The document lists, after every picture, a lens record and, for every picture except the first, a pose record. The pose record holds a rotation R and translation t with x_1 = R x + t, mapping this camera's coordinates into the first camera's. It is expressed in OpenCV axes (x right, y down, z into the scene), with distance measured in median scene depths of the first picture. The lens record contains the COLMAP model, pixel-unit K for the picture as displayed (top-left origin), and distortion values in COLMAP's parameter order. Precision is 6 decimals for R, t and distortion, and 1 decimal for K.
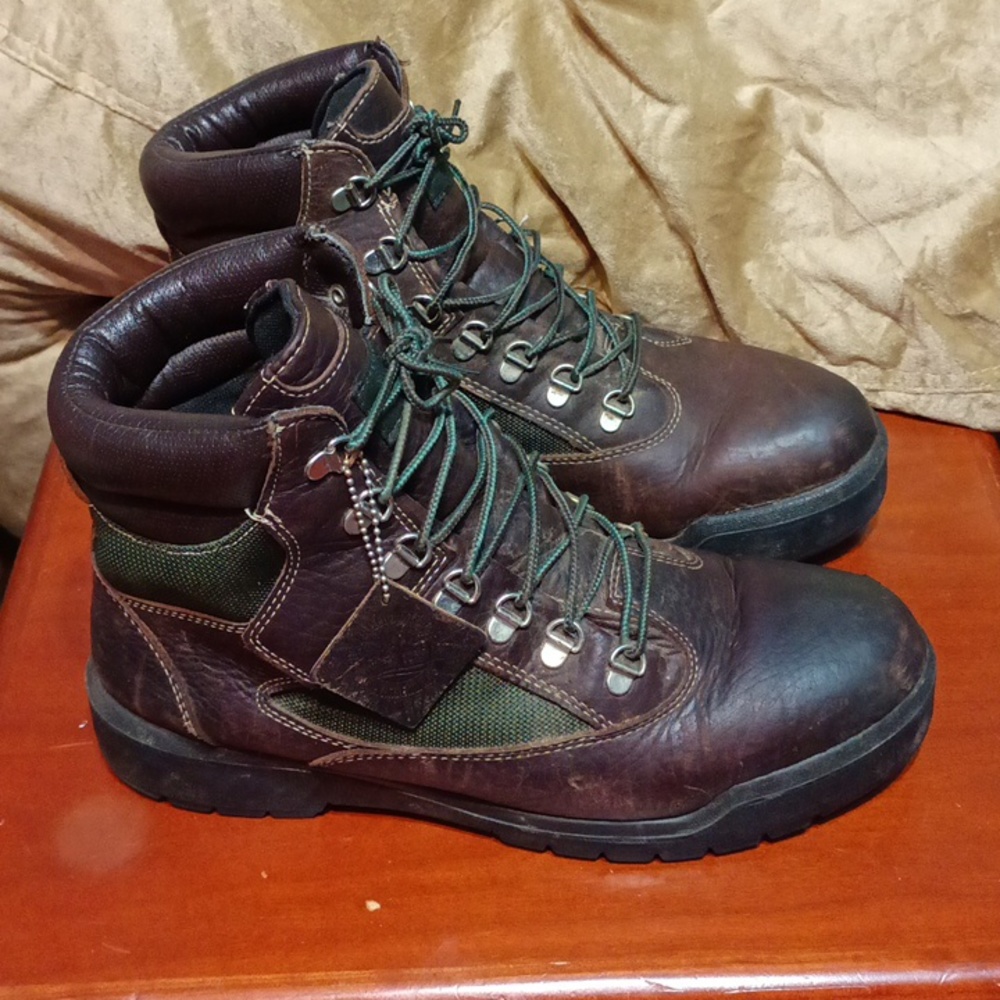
lens RADIAL K [[1675.4, 0, 505.2], [0, 1675.4, 494.3], [0, 0, 1]] dist [0.030497, 0.000000]
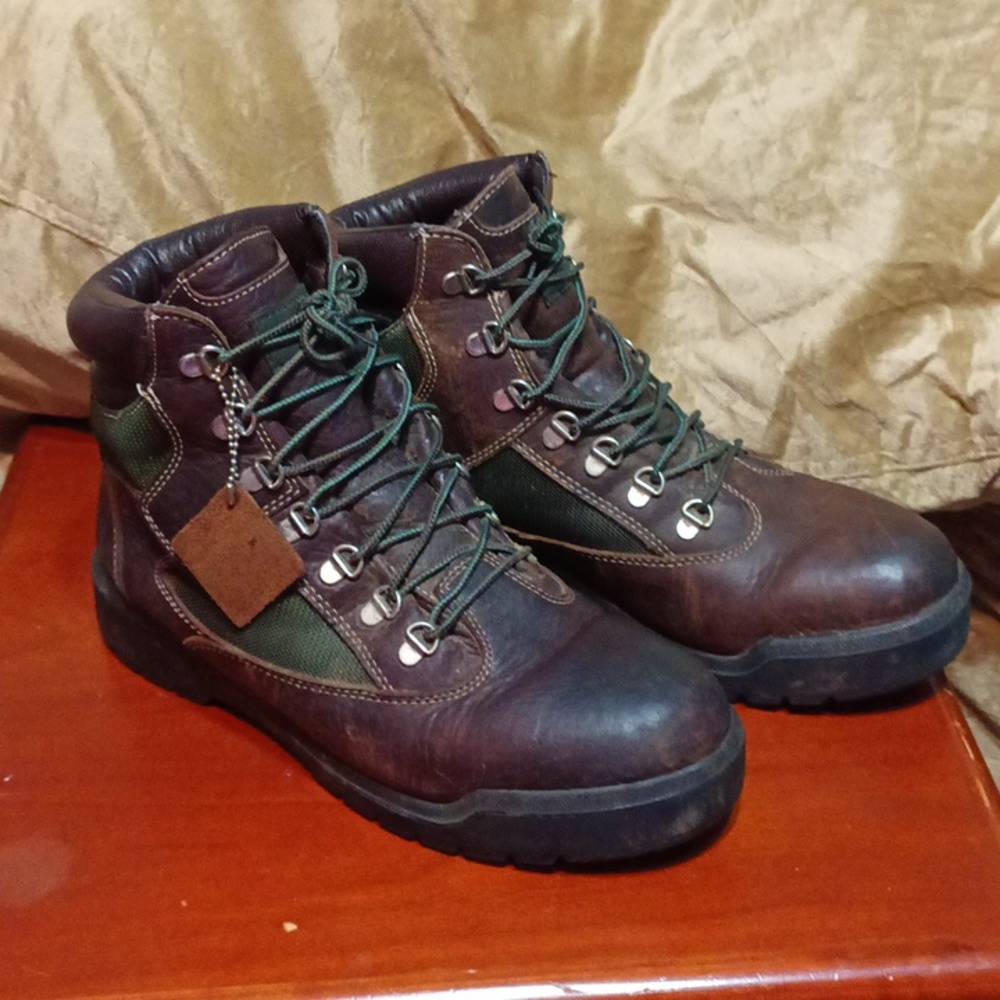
lens RADIAL K [[1675.4, 0, 500.2], [0, 1675.4, 496.8], [0, 0, 1]] dist [0.030497, 0.000000]
pose [[0.999051, -0.007558, 0.042884, 0.006241], [0.013940, 0.988507, -0.150531, 0.110733], [-0.041254, 0.150986, 0.987675, -0.050807]]
